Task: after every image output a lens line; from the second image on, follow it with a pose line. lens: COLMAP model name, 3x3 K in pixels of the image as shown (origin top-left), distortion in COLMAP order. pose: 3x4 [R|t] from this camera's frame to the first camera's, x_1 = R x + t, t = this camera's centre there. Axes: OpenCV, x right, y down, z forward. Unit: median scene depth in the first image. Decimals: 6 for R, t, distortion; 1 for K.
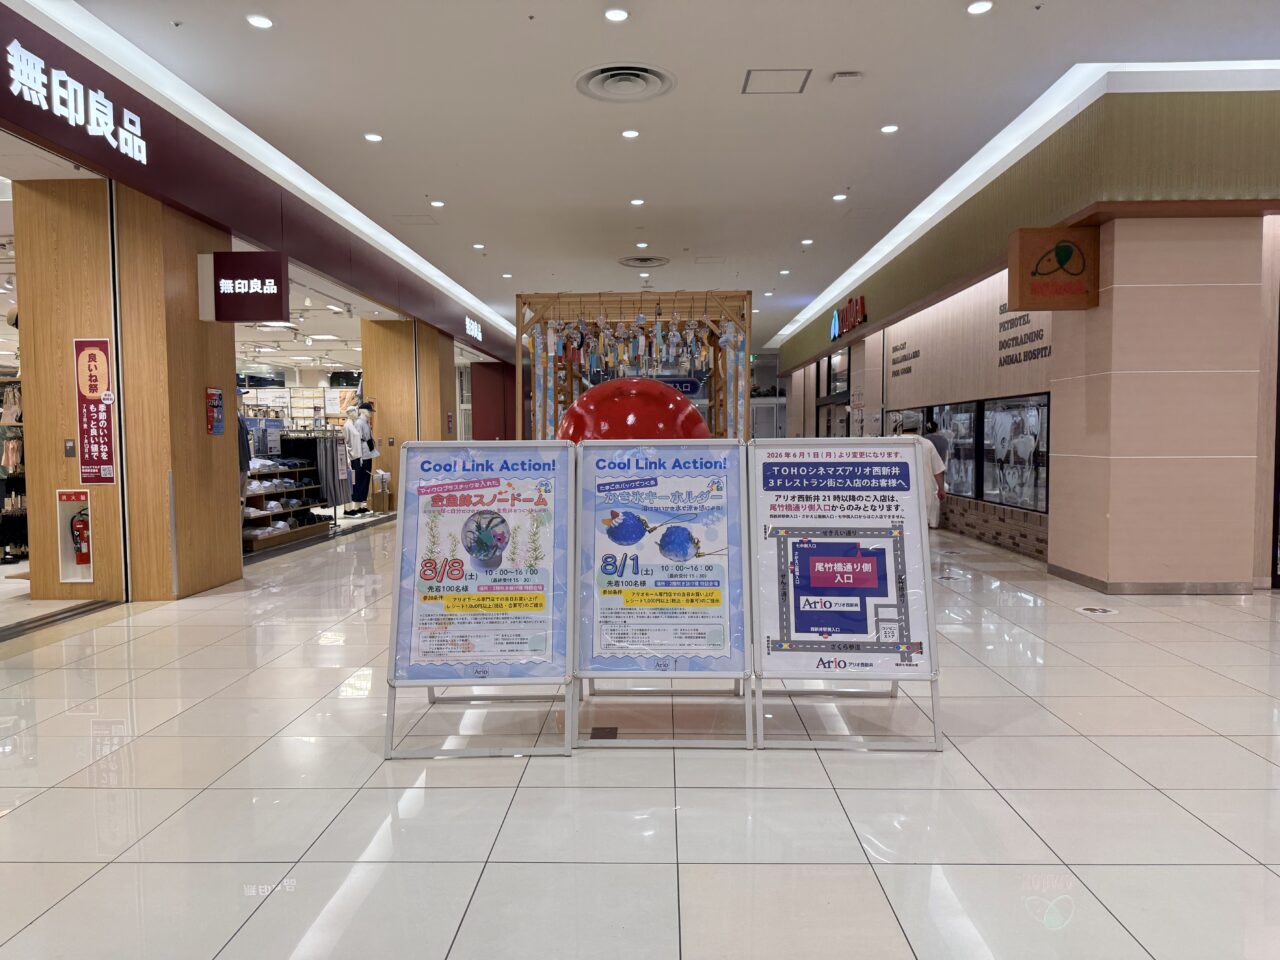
lens RADIAL K [[908.2, 0, 647.2], [0, 908.2, 479.6], [0, 0, 1]] dist [0.109239, -0.150674]
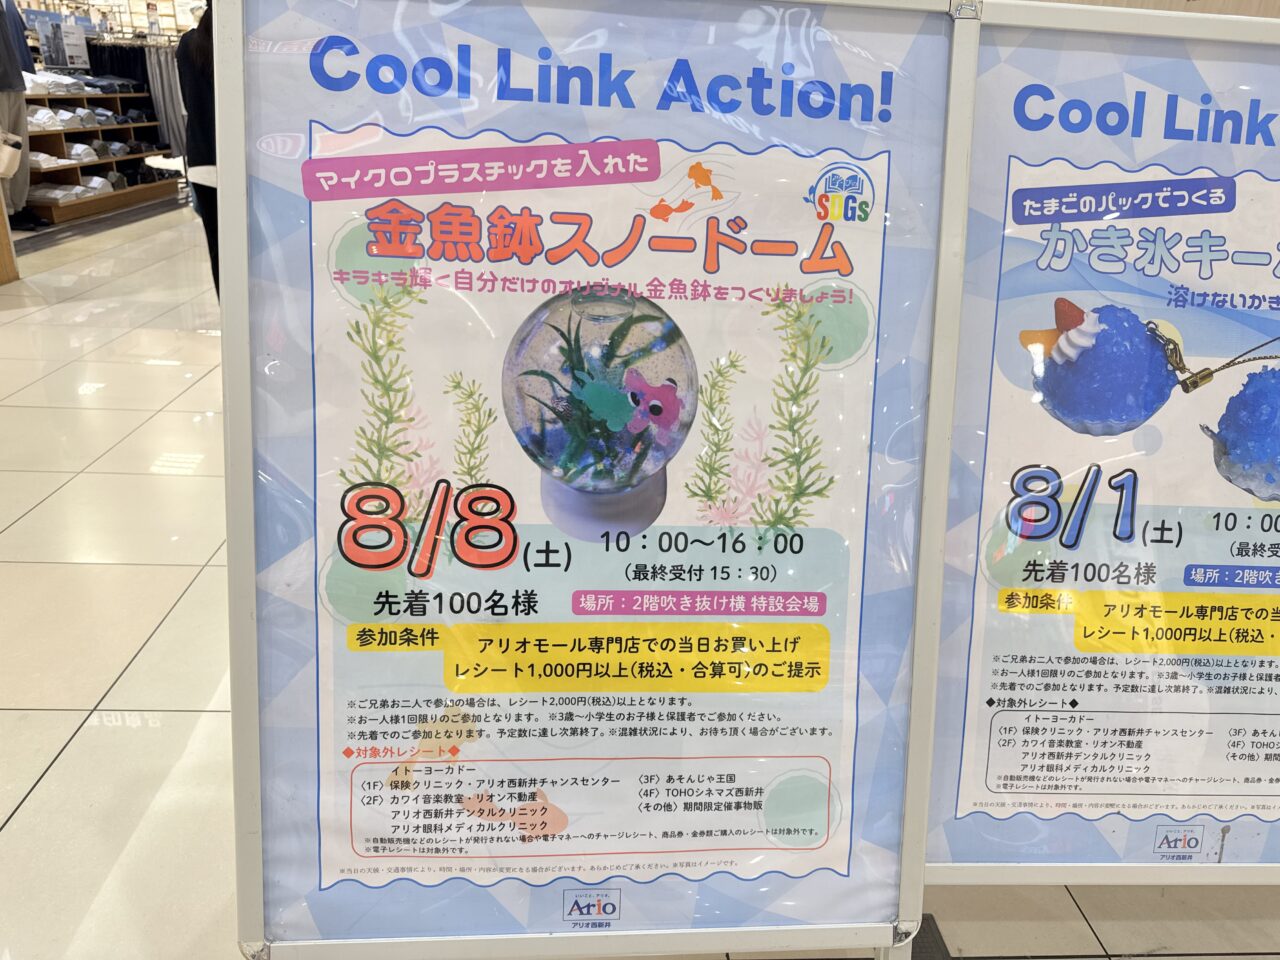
lens RADIAL K [[897.9, 0, 637.7], [0, 897.9, 488.3], [0, 0, 1]] dist [0.036532, -0.048506]
pose [[0.994566, 0.025355, 0.100972, -0.188998], [-0.059862, 0.932796, 0.355400, -0.000748], [-0.085175, -0.359513, 0.929245, 0.756702]]
